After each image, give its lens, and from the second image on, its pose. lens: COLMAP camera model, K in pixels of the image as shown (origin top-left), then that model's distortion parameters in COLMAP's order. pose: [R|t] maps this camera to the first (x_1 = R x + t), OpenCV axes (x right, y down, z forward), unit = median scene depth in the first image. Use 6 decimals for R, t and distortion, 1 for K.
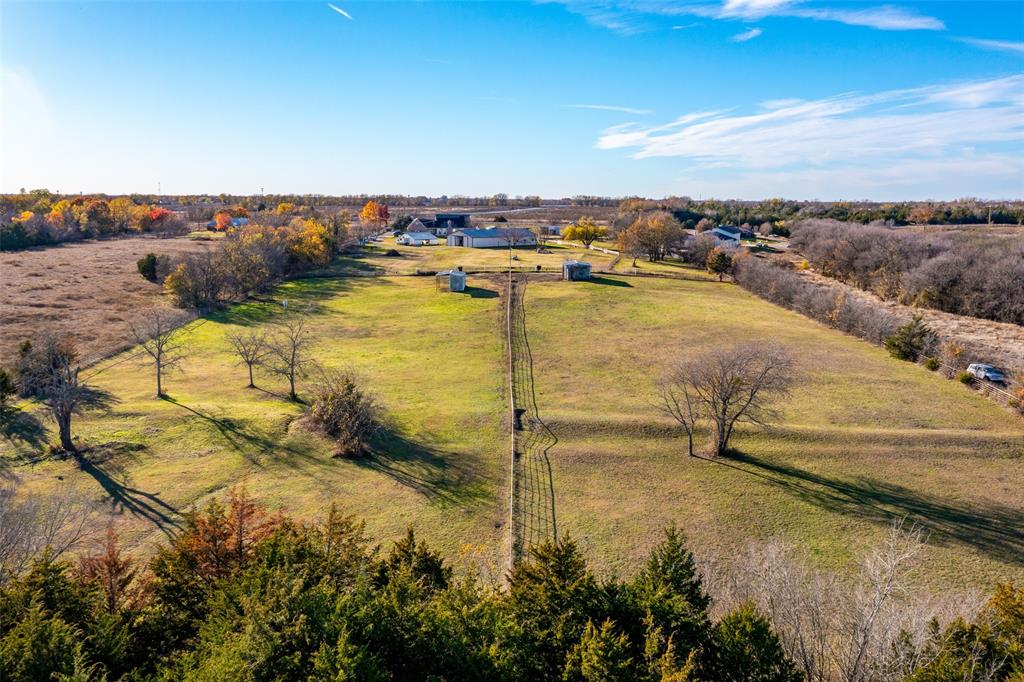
lens RADIAL K [[836.0, 0, 512.0], [0, 836.0, 341.0], [0, 0, 1]] dist [0.000197, 0.004218]
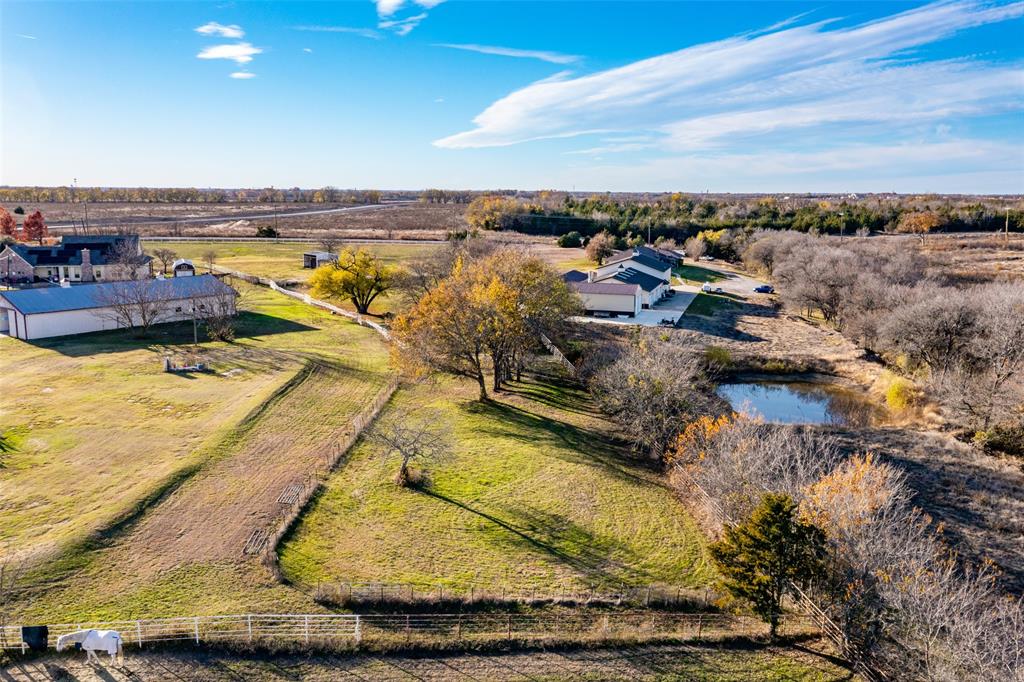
lens RADIAL K [[853.6, 0, 512.0], [0, 853.6, 341.0], [0, 0, 1]] dist [-0.003059, -0.000765]
pose [[0.989086, -0.027216, 0.144802, 0.387208], [0.026260, 0.999619, 0.008509, -0.368368], [-0.144979, -0.004614, 0.989424, 1.979737]]
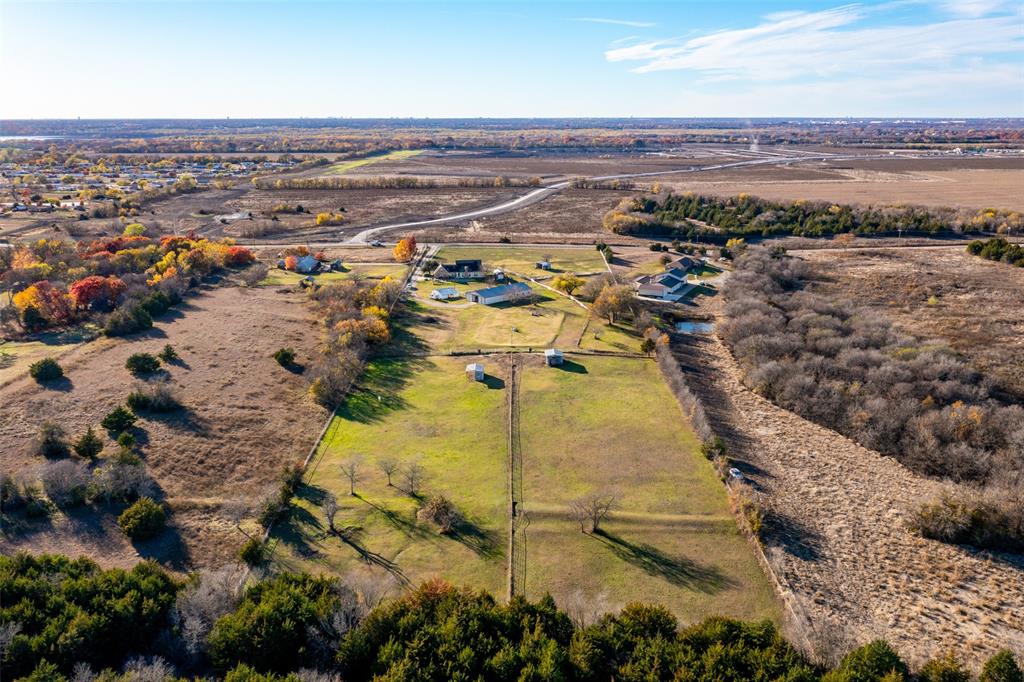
lens RADIAL K [[836.0, 0, 512.0], [0, 836.0, 341.0], [0, 0, 1]] dist [0.000197, 0.004218]
pose [[0.999925, -0.009906, -0.007174, 0.023778], [0.010519, 0.995785, 0.091114, -0.602053], [0.006241, -0.091182, 0.995815, -1.311364]]
